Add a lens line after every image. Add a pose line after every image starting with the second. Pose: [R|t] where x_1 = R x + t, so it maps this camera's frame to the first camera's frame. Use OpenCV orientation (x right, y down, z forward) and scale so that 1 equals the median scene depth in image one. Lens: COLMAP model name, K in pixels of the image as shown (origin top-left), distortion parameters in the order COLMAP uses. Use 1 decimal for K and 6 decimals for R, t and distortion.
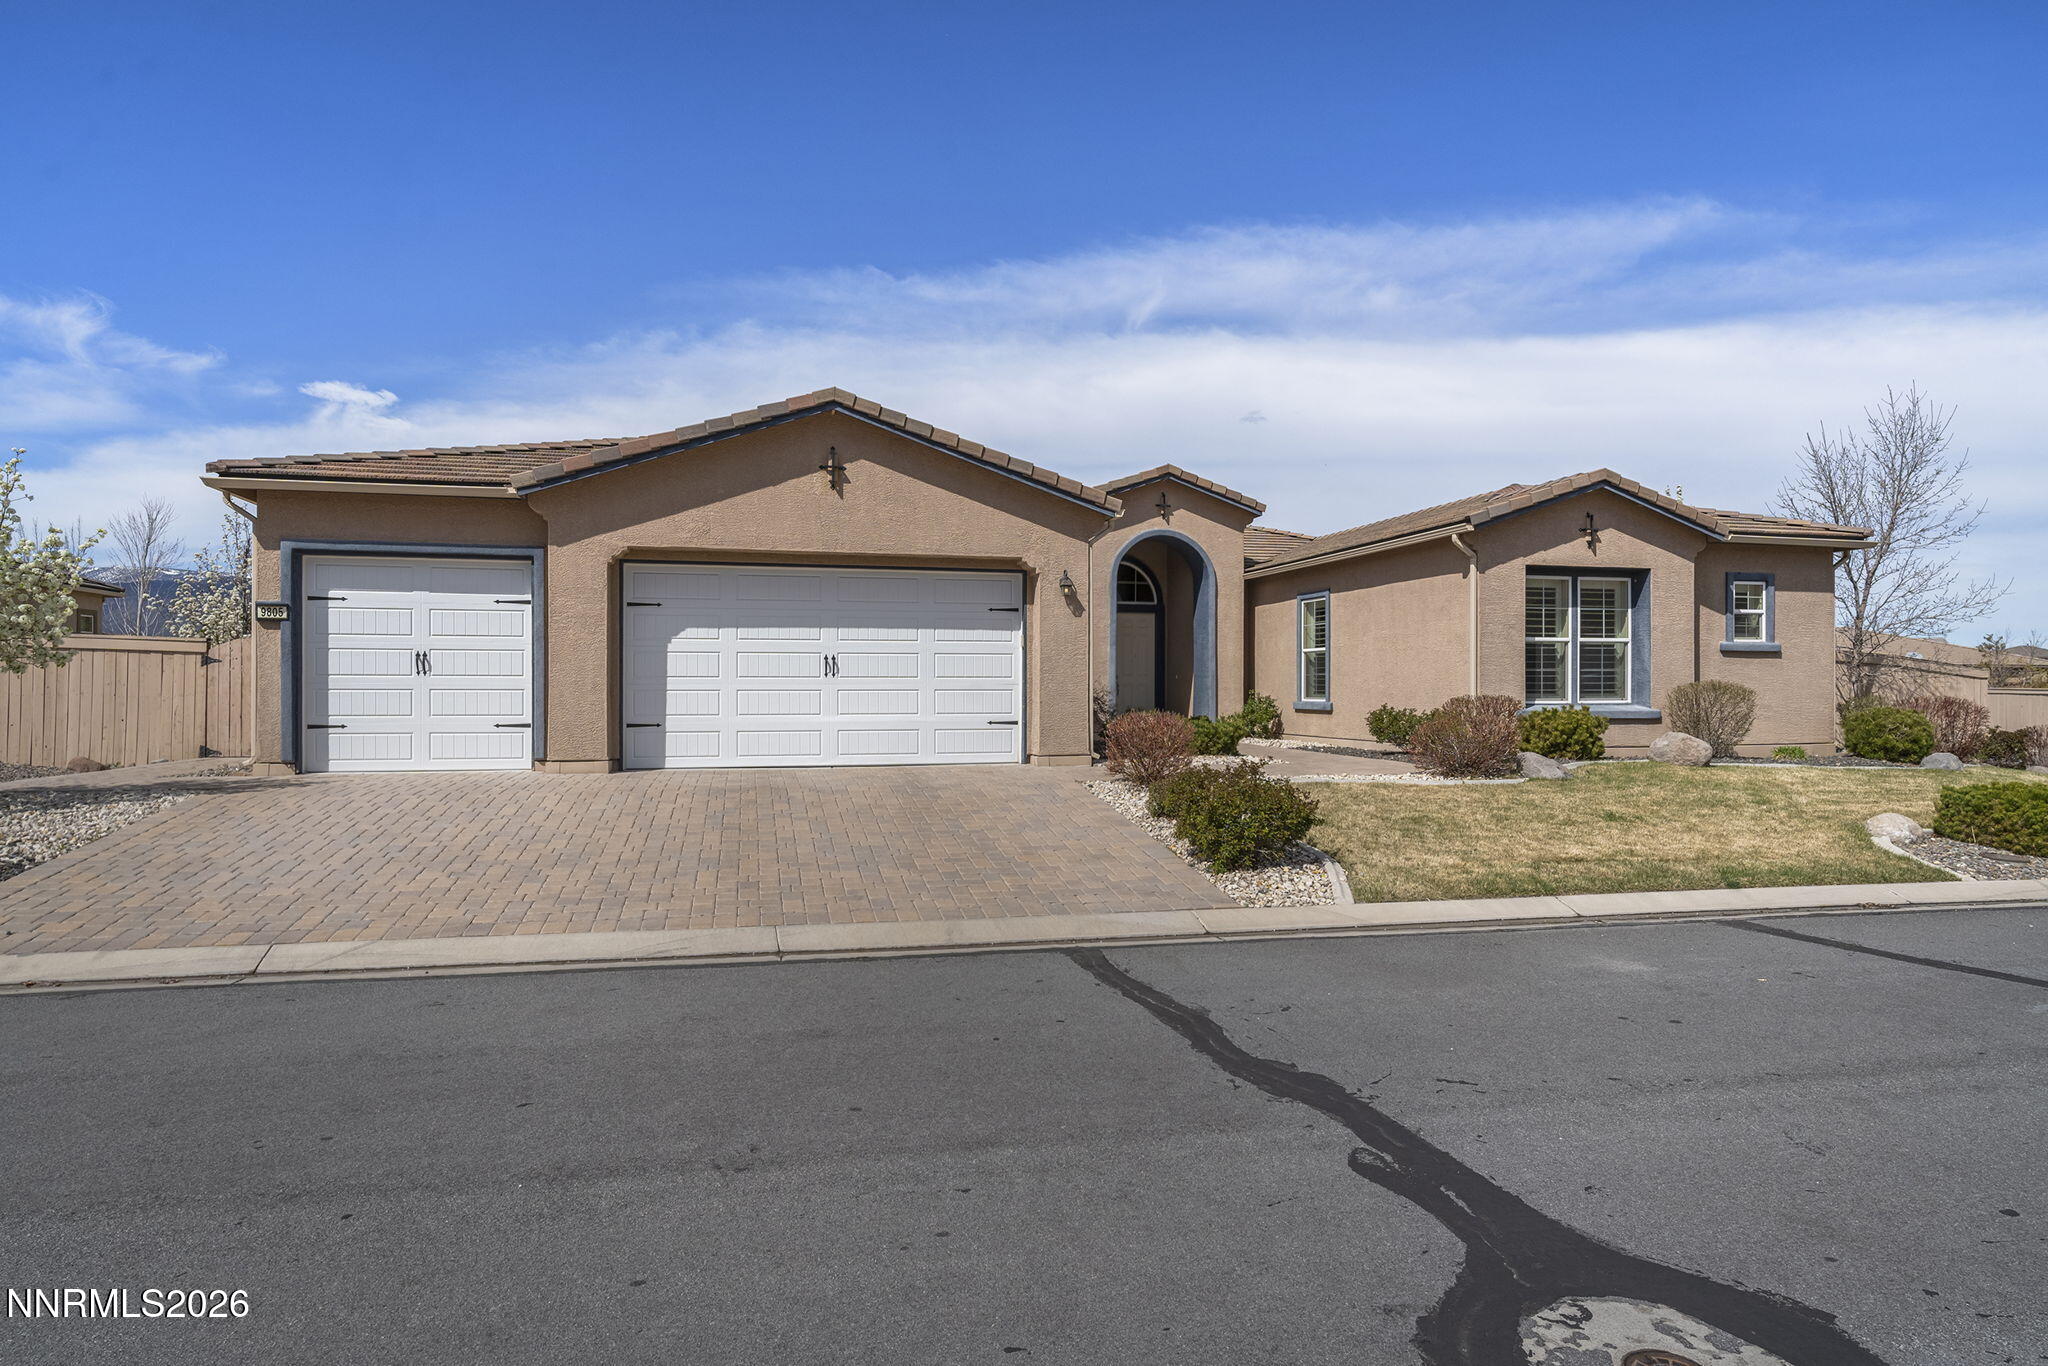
lens RADIAL K [[1186.6, 0, 1007.0], [0, 1186.6, 679.1], [0, 0, 1]] dist [0.000754, 0.000612]
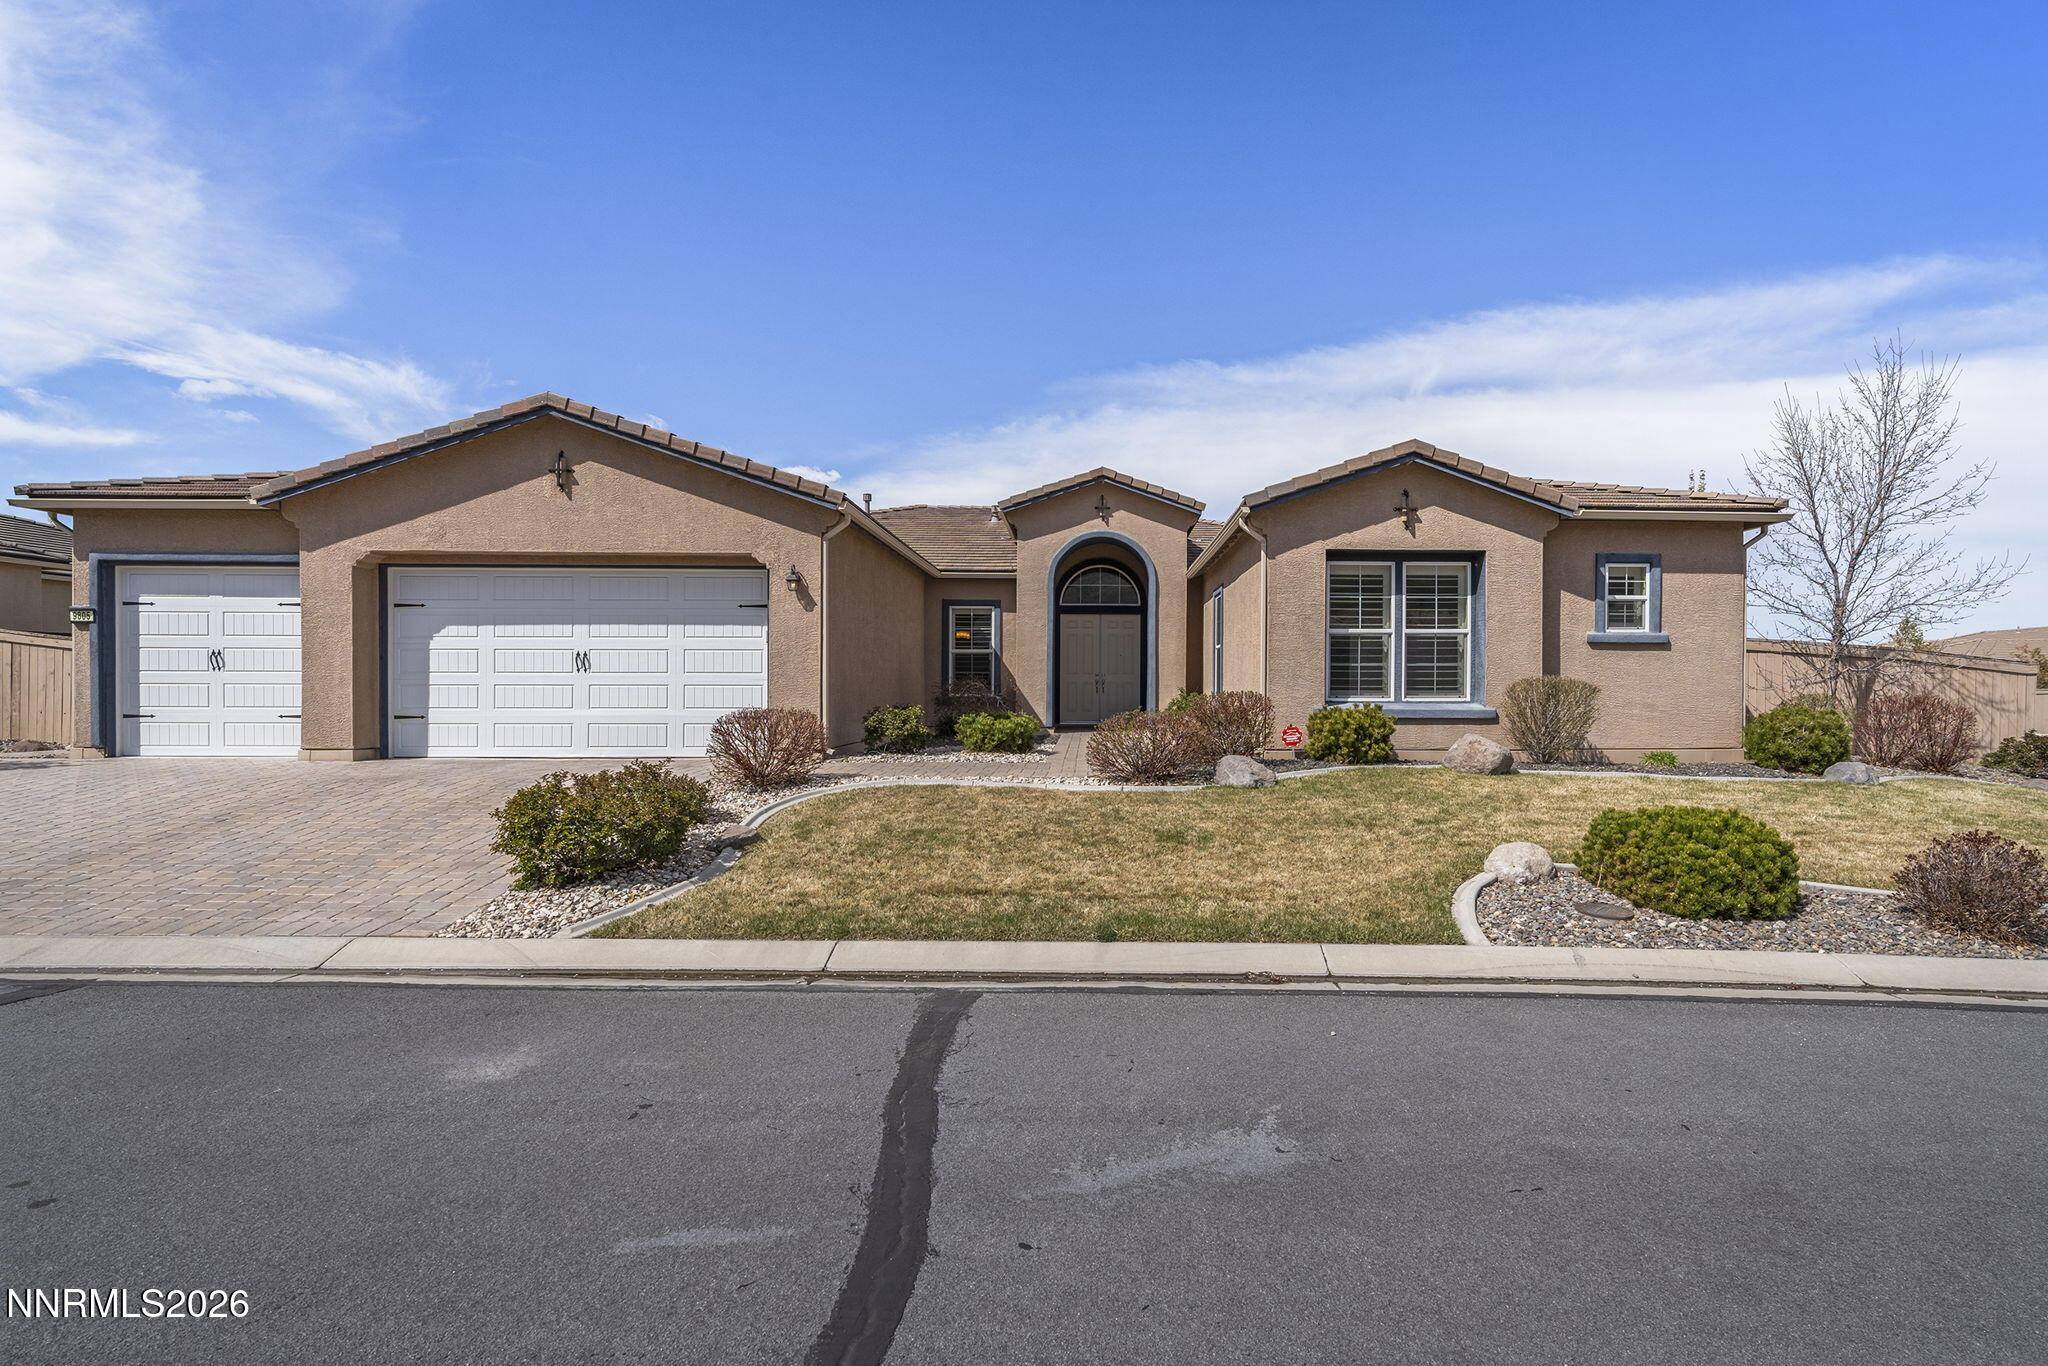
lens RADIAL K [[950.4, 0, 1115.2], [0, 950.4, 689.4], [0, 0, 1]] dist [-0.003307, 0.000068]
pose [[0.977961, 0.002995, -0.208768, 0.425783], [0.000078, 0.999892, 0.014710, 0.000928], [0.208790, -0.014403, 0.977855, 0.244723]]
